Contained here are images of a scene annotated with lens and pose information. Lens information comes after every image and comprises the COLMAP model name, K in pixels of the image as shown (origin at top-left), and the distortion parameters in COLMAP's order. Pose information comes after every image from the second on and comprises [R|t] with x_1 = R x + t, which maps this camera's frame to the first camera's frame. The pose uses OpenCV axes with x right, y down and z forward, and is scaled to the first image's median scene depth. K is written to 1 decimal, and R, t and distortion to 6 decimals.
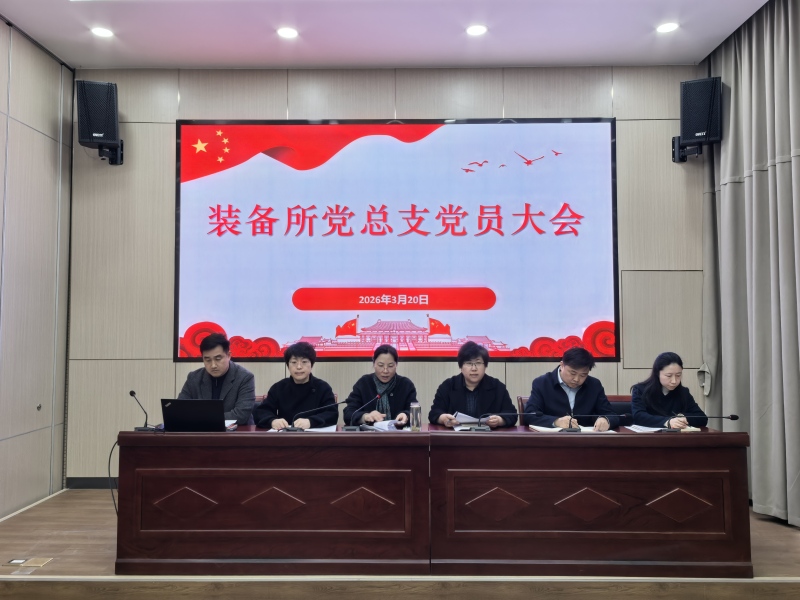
lens RADIAL K [[664.0, 0, 400.0], [0, 664.0, 300.0], [0, 0, 1]] dist [0.046135, -0.082135]
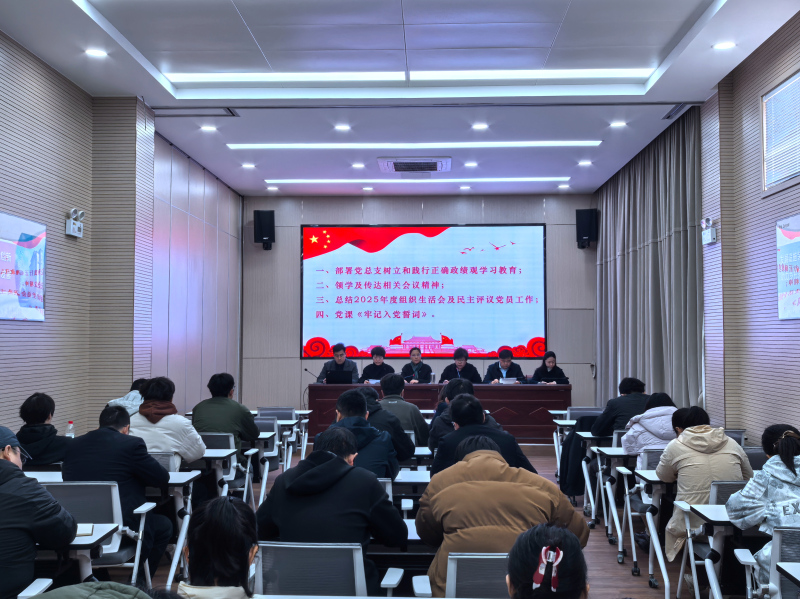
lens RADIAL K [[883.6, 0, 400.0], [0, 883.6, 299.5], [0, 0, 1]] dist [0.127469, 0.000982]
pose [[0.999271, -0.001216, -0.038150, 0.025361], [0.001461, 0.999978, 0.006412, -0.095183], [0.038141, -0.006463, 0.999251, -1.564072]]
